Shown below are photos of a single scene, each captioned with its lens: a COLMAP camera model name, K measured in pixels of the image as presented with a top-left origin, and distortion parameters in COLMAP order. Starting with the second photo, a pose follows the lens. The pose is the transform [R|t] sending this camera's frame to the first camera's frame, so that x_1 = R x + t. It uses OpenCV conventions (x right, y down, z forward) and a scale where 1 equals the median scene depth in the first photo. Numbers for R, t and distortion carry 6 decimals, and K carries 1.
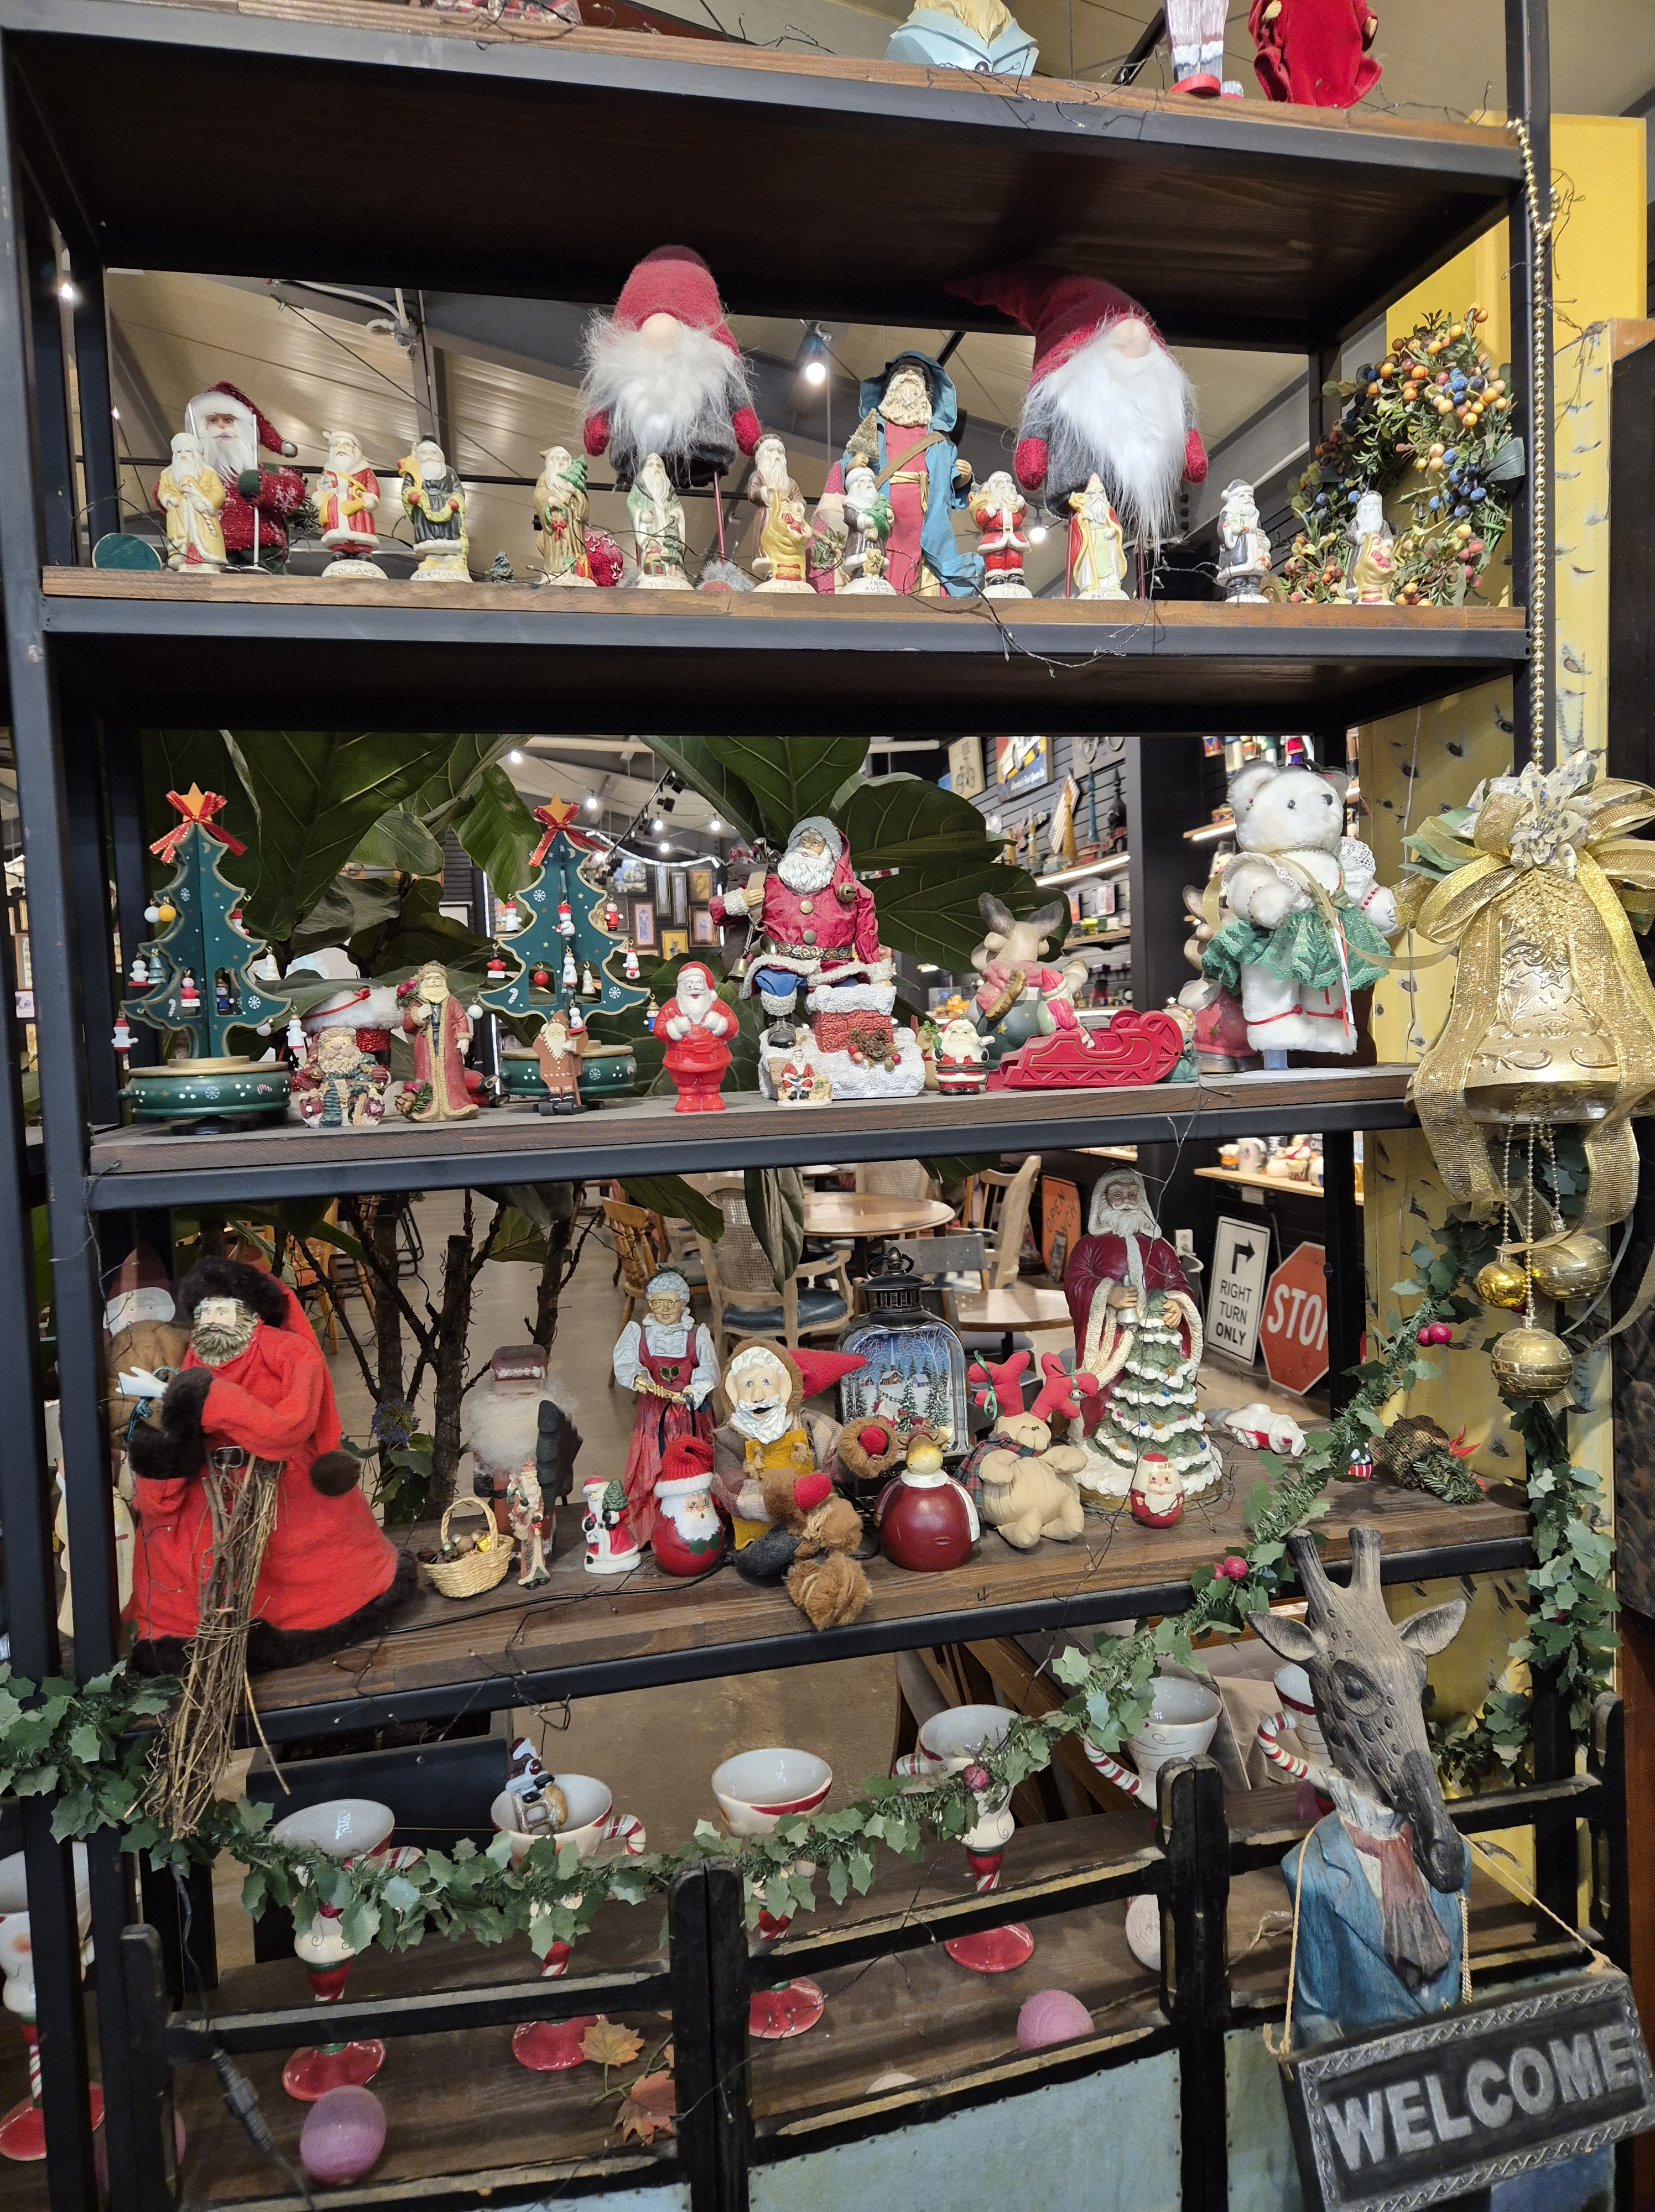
lens RADIAL K [[1479.3, 0, 829.0], [0, 1479.3, 1110.1], [0, 0, 1]] dist [0.012628, 0.001971]
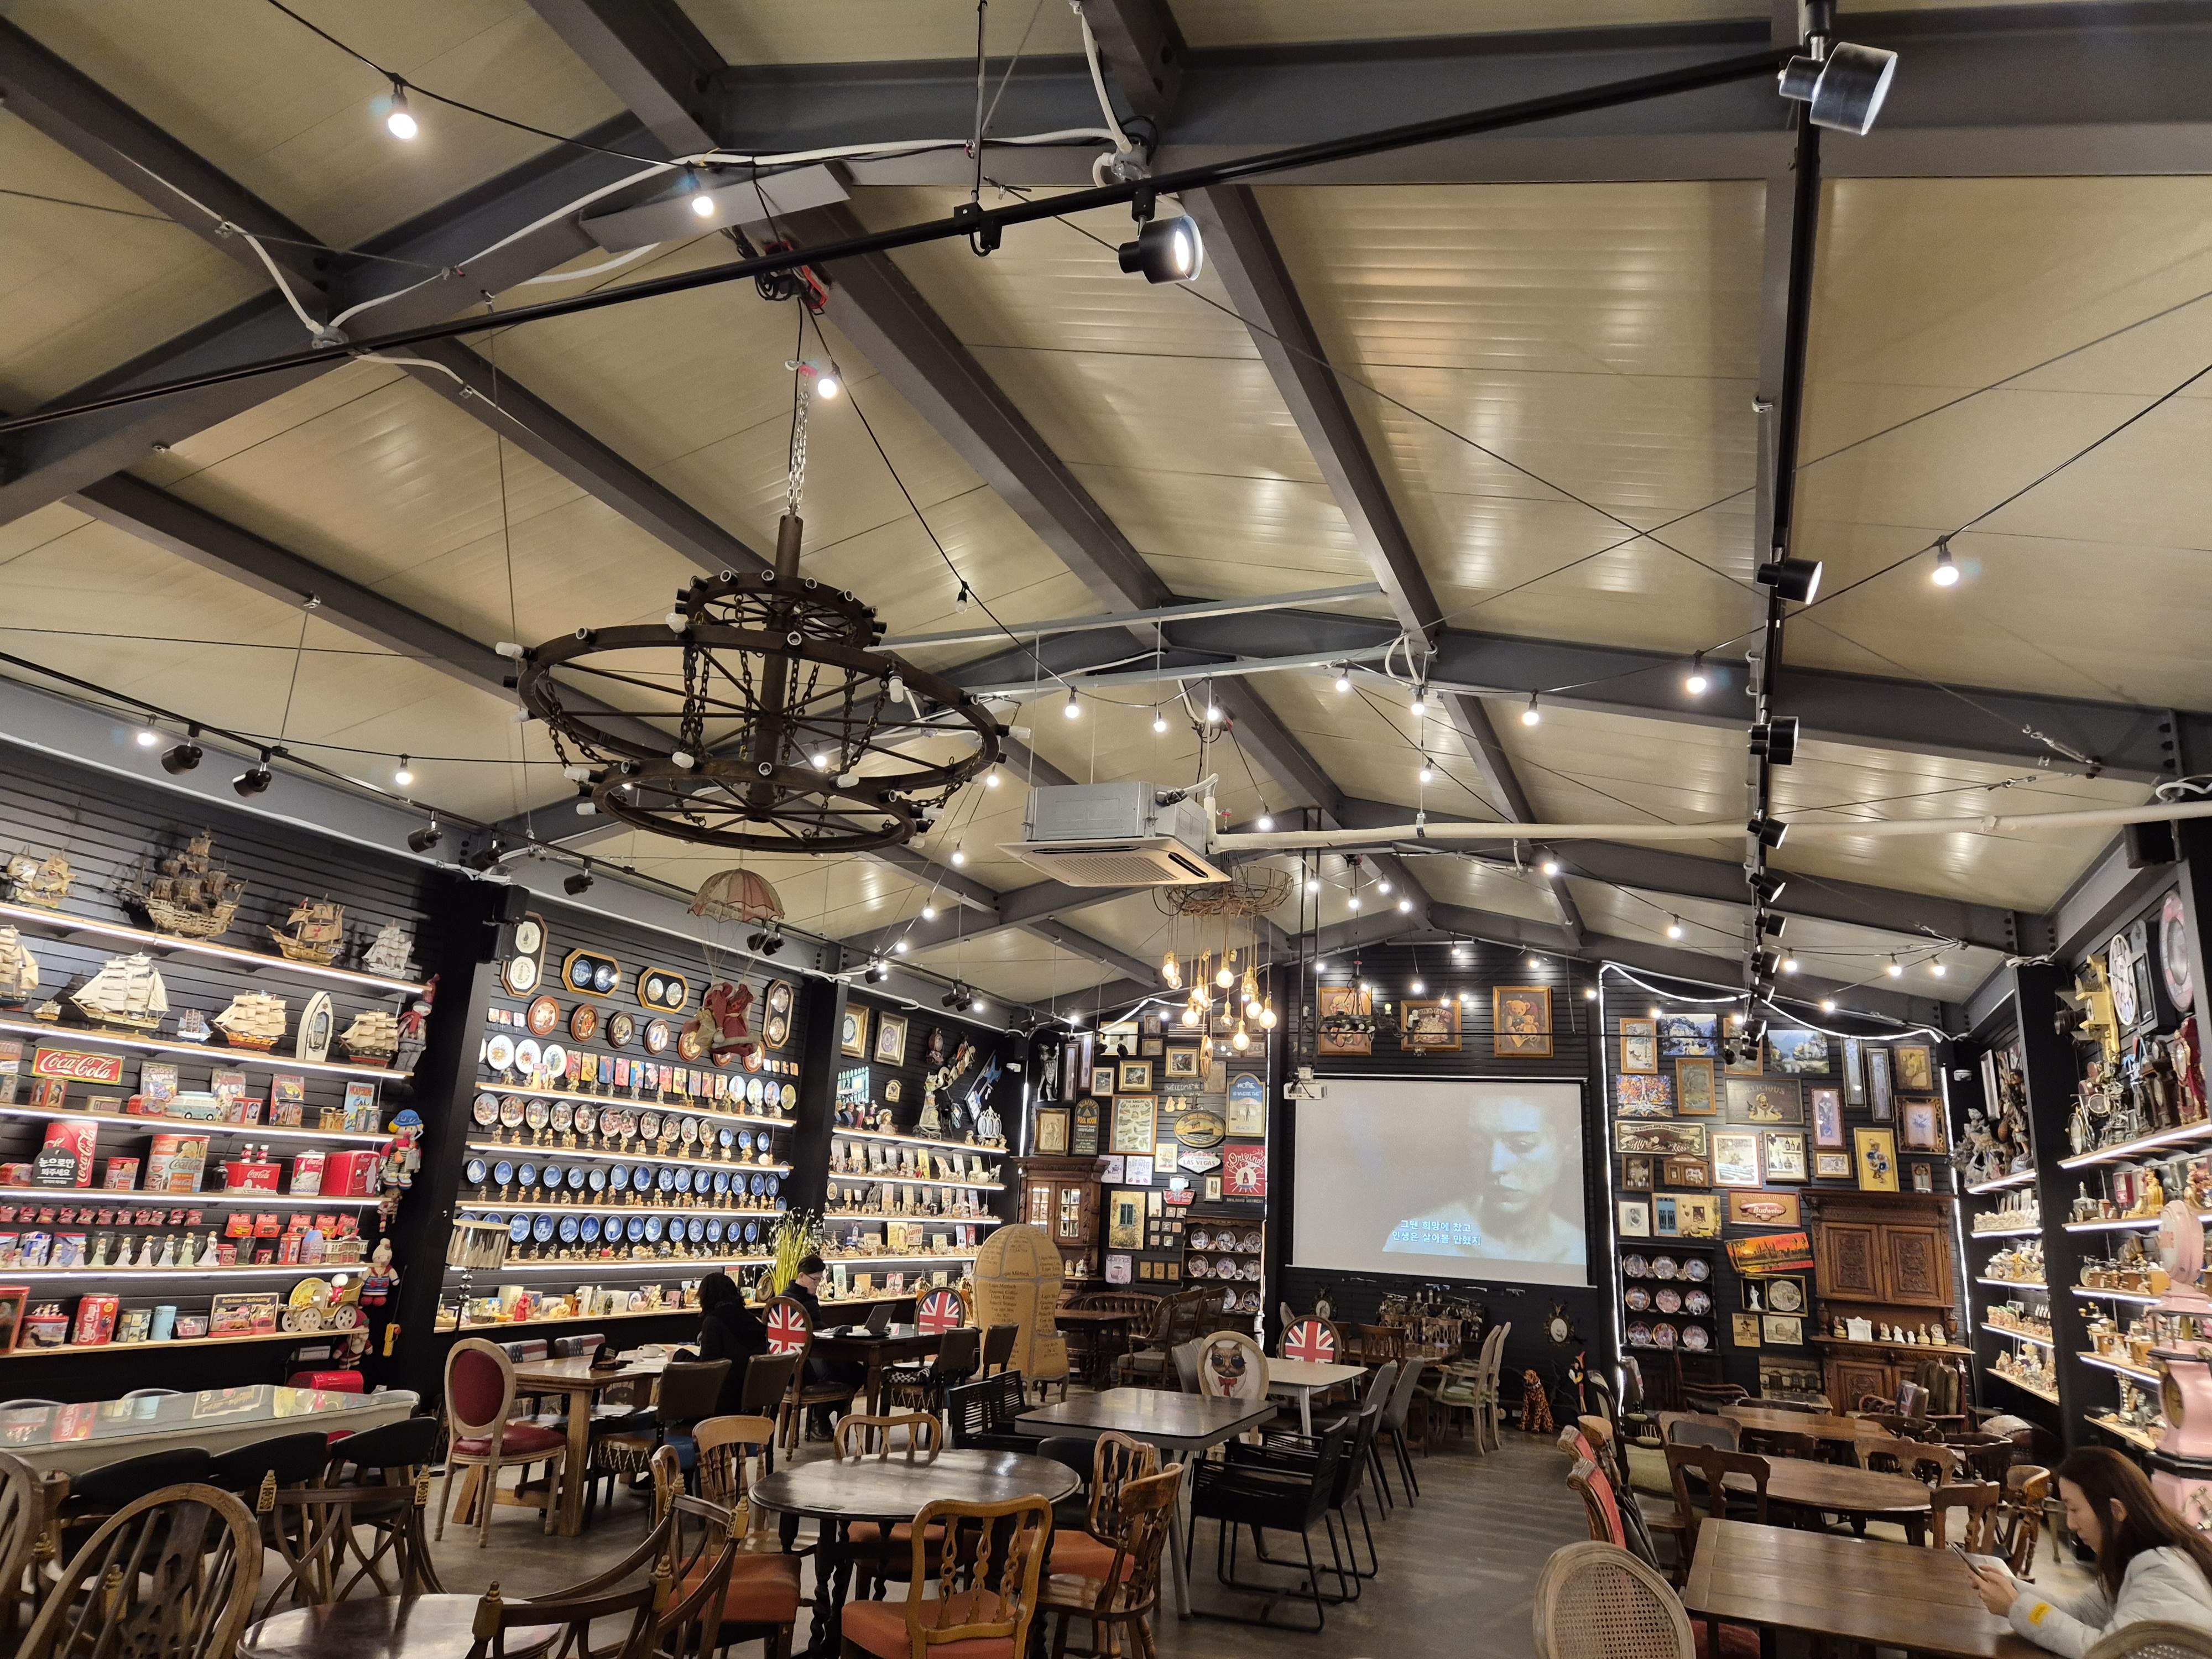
lens RADIAL K [[1479.2, 0, 1098.7], [0, 1479.2, 828.5], [0, 0, 1]] dist [0.012628, 0.001971]
pose [[0.806233, -0.067793, -0.587701, 0.027246], [-0.121723, 0.953148, -0.276933, -0.013824], [0.578940, 0.294810, 0.760208, 0.185375]]
